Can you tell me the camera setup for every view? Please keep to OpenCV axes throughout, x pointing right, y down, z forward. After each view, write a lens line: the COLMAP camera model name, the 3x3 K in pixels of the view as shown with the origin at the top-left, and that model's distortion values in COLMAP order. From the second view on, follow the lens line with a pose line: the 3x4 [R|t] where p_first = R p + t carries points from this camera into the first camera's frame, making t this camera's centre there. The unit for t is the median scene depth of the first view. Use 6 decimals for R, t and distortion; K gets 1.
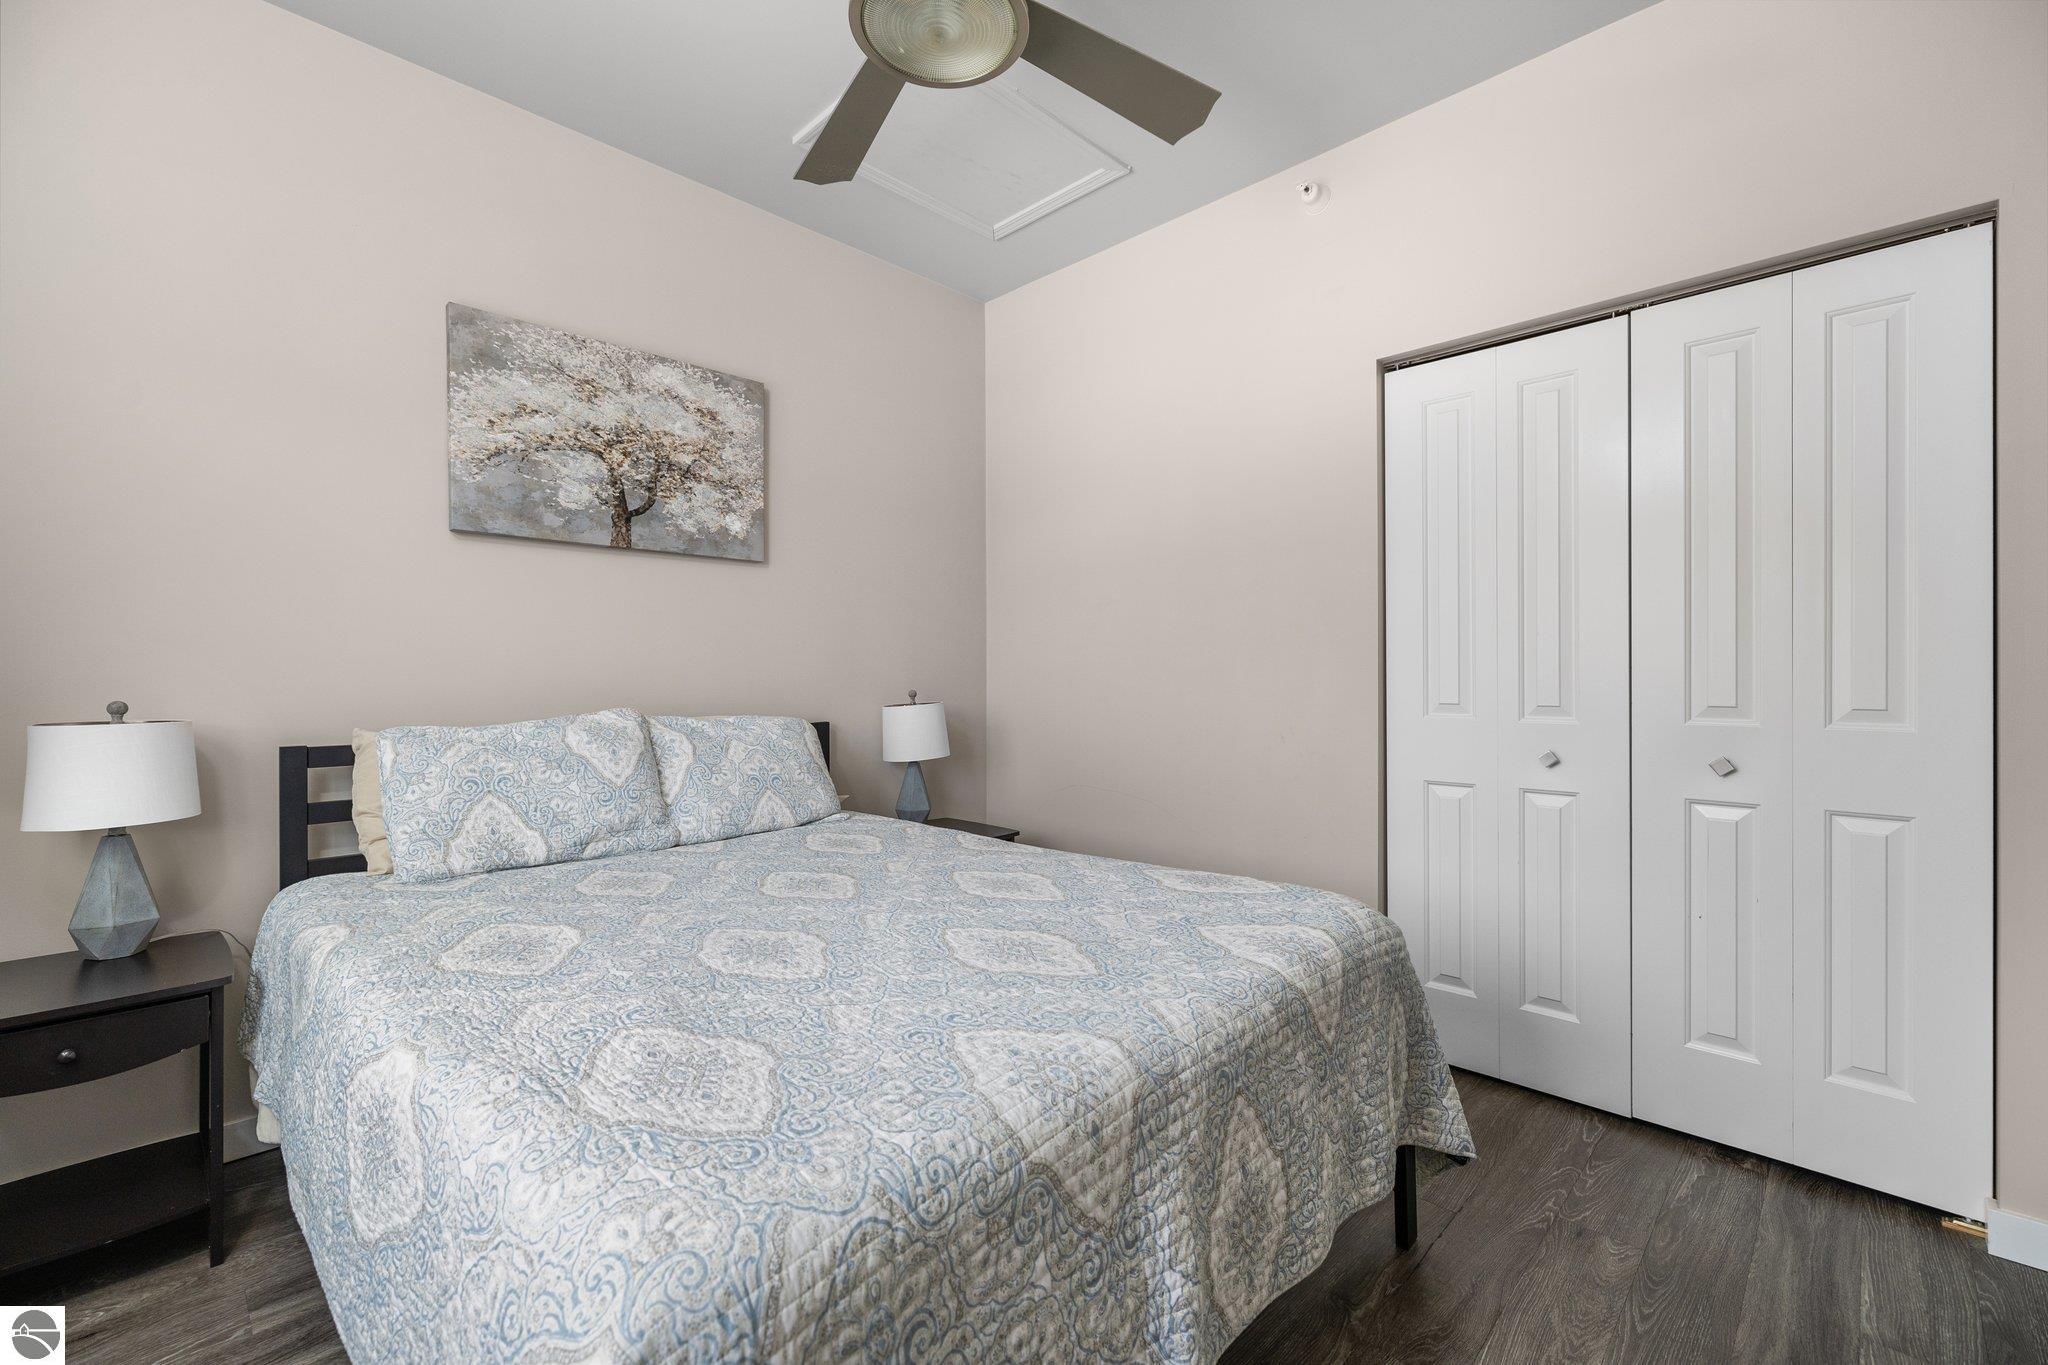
lens RADIAL K [[862.7, 0, 1016.7], [0, 862.7, 682.0], [0, 0, 1]] dist [-0.003668, -0.000419]
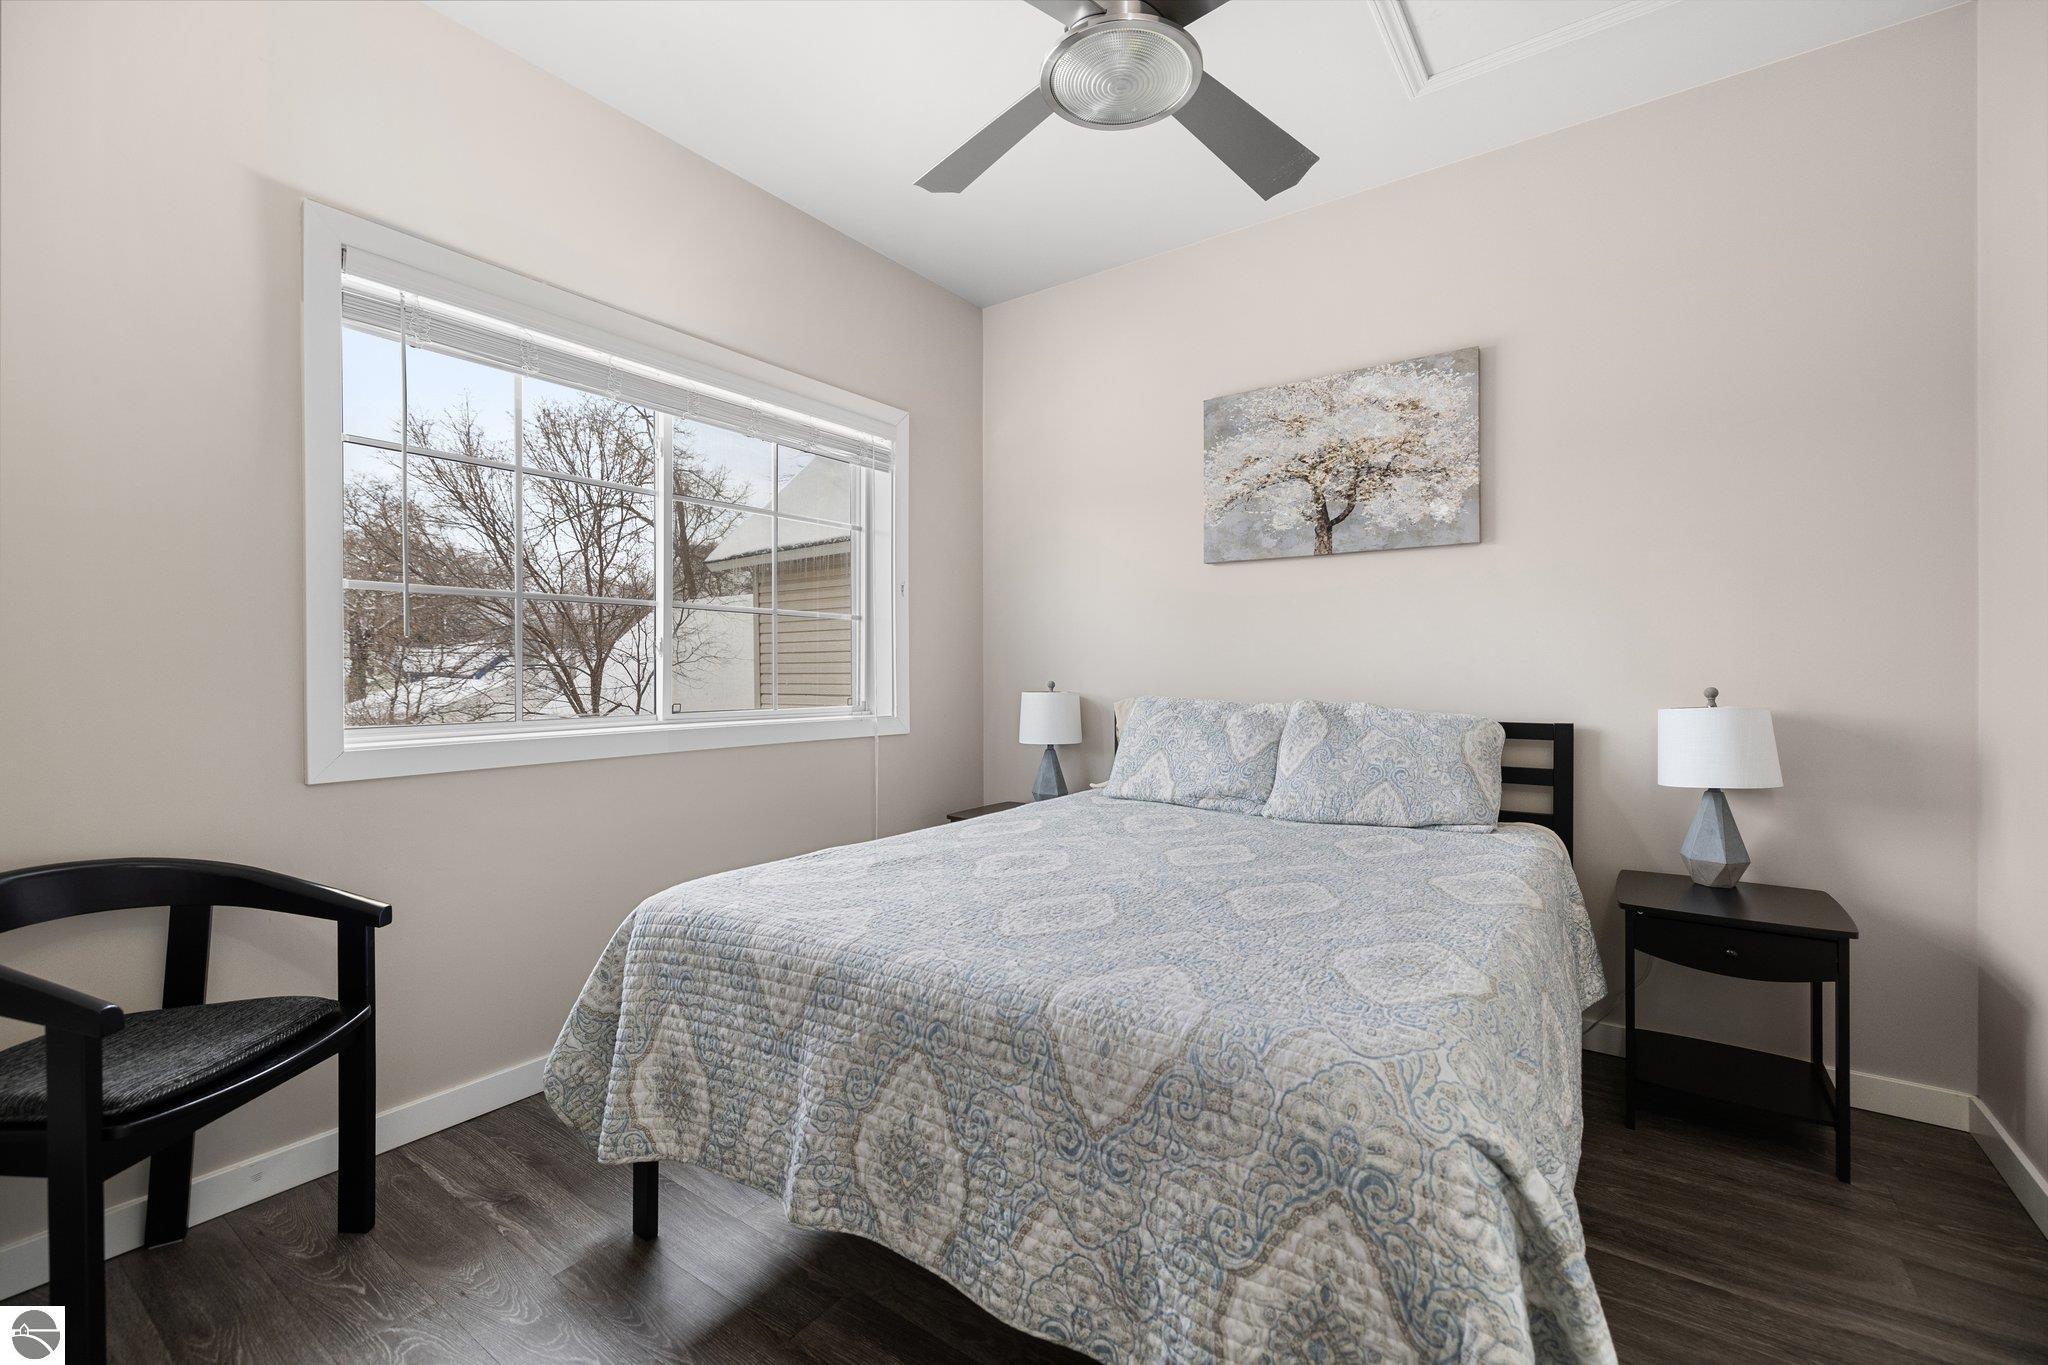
lens RADIAL K [[862.7, 0, 1012.9], [0, 862.7, 677.5], [0, 0, 1]] dist [-0.003668, -0.000419]
pose [[0.153934, 0.009497, -0.988036, 0.615922], [-0.004498, 0.999950, 0.008911, -0.002476], [0.988071, 0.003073, 0.153969, 0.431798]]
